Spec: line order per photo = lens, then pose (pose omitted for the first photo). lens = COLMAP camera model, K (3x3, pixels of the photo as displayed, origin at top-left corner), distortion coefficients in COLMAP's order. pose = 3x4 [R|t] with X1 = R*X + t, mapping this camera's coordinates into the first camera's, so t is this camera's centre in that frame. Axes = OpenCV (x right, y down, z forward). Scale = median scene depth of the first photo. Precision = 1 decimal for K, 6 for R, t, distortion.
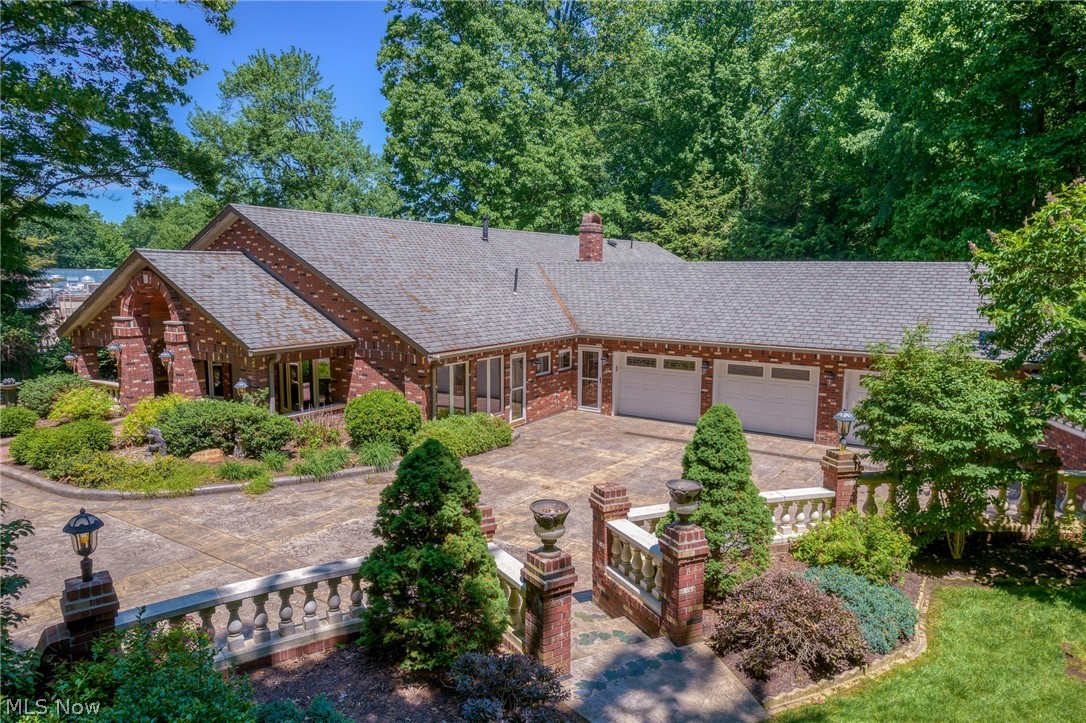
lens RADIAL K [[695.6, 0, 543.0], [0, 695.6, 361.5], [0, 0, 1]] dist [0.000742, 0.023408]
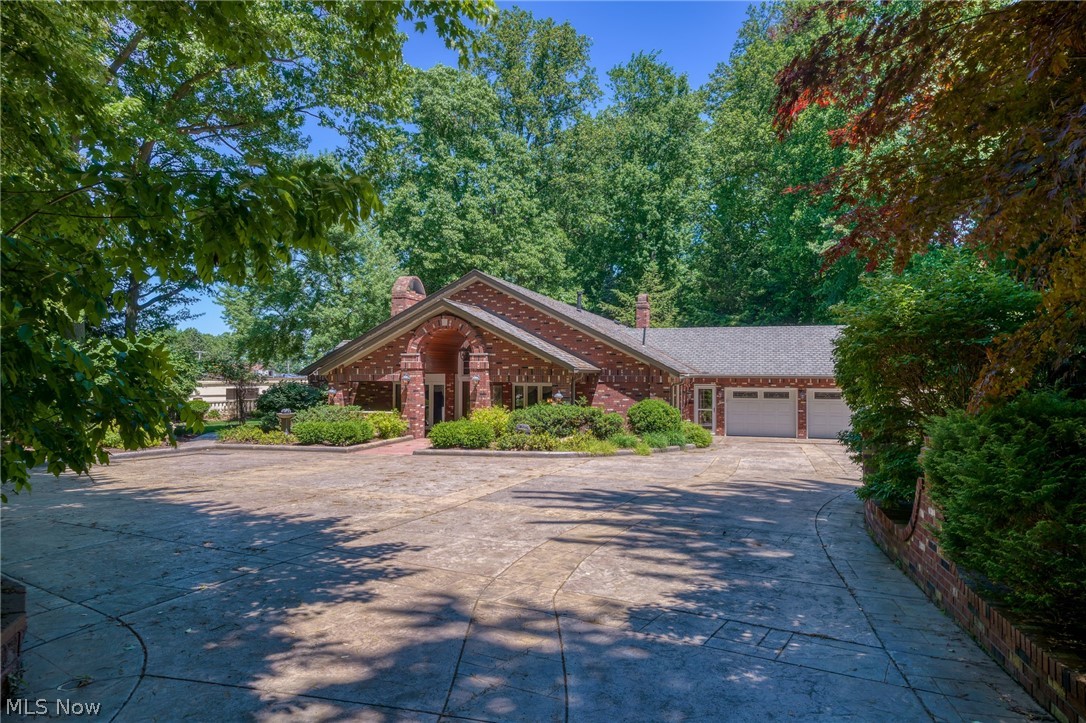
lens RADIAL K [[695.6, 0, 543.0], [0, 695.6, 361.5], [0, 0, 1]] dist [0.000742, 0.023408]
pose [[0.965652, 0.001432, 0.259833, -0.483013], [0.037522, 0.988735, -0.144897, 0.096329], [-0.257114, 0.149669, 0.954721, -0.169113]]
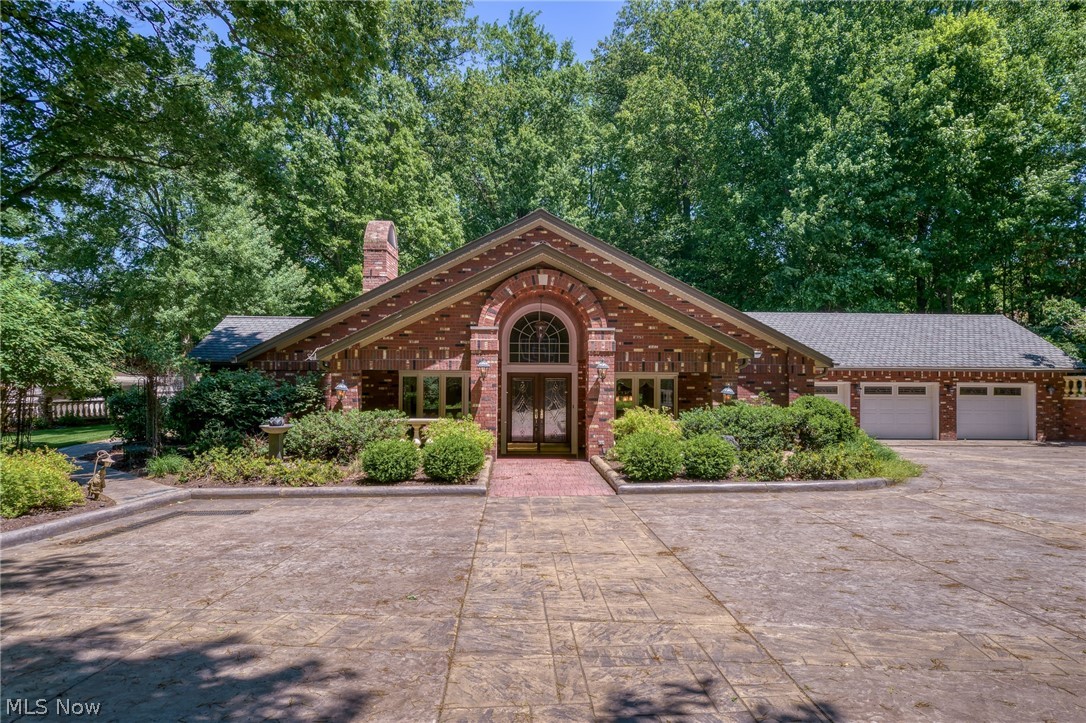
lens RADIAL K [[695.6, 0, 543.0], [0, 695.6, 361.5], [0, 0, 1]] dist [0.000742, 0.023408]
pose [[0.827091, 0.007996, 0.562011, -0.687417], [0.073853, 0.989684, -0.122768, 0.053259], [-0.557195, 0.143046, 0.817968, 0.224081]]
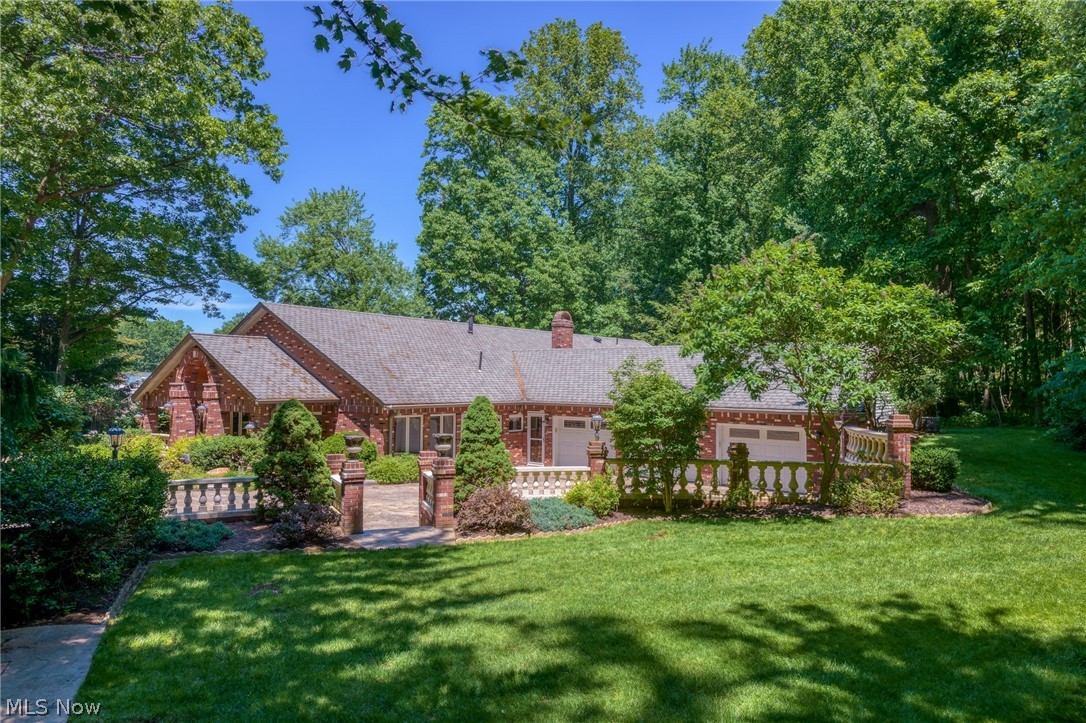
lens RADIAL K [[695.6, 0, 543.0], [0, 695.6, 361.5], [0, 0, 1]] dist [0.000742, 0.023408]
pose [[0.995750, -0.002869, -0.092058, 0.161709], [-0.011870, 0.987182, -0.159158, 0.071315], [0.091334, 0.159575, 0.982952, -0.191578]]
